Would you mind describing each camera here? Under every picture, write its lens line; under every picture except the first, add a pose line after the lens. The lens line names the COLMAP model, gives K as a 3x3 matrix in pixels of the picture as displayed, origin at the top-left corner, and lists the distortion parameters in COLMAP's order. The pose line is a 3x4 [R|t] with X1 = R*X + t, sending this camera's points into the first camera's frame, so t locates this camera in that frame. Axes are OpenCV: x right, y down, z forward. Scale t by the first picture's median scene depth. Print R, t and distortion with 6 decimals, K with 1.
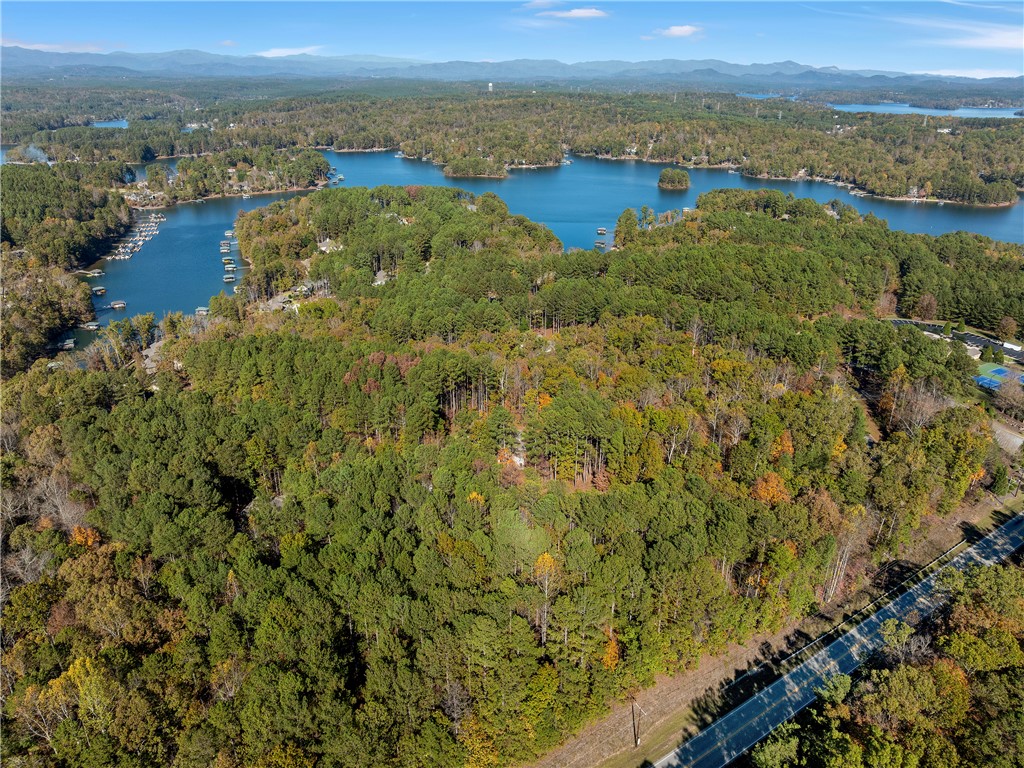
lens RADIAL K [[720.1, 0, 517.0], [0, 720.1, 382.8], [0, 0, 1]] dist [-0.049568, 0.016812]
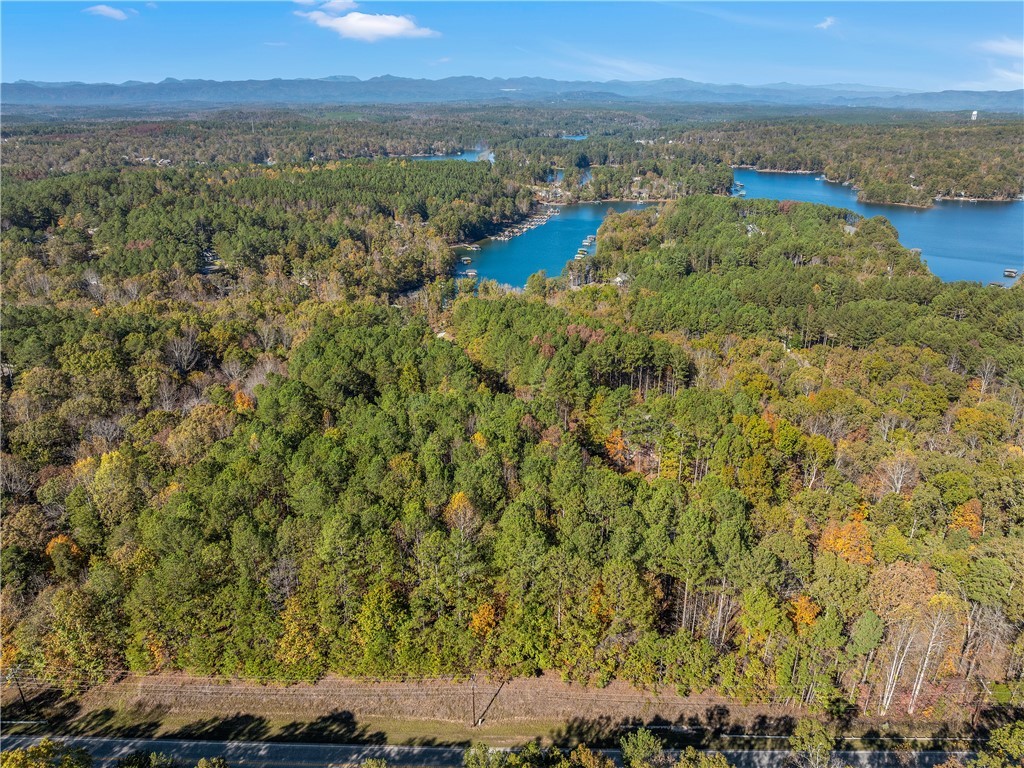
lens RADIAL K [[720.1, 0, 517.0], [0, 720.1, 382.8], [0, 0, 1]] dist [-0.049568, 0.016812]
pose [[0.824393, 0.201485, -0.528943, 0.066617], [-0.219614, 0.975151, 0.029171, 0.006178], [0.521676, 0.092115, 0.848156, 0.025731]]
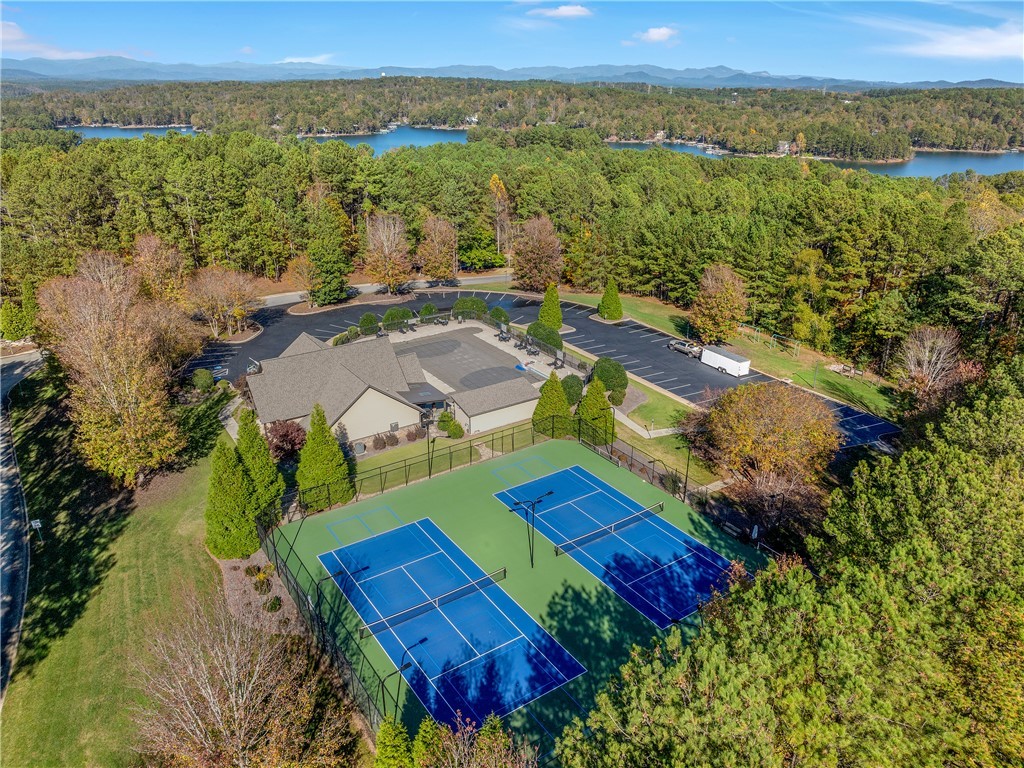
lens RADIAL K [[721.7, 0, 516.8], [0, 721.7, 382.7], [0, 0, 1]] dist [-0.078858, 0.055986]
pose [[0.997231, -0.030253, 0.067933, 0.173811], [0.030887, 0.999488, -0.008313, -0.012493], [-0.067647, 0.010388, 0.997655, 0.205705]]
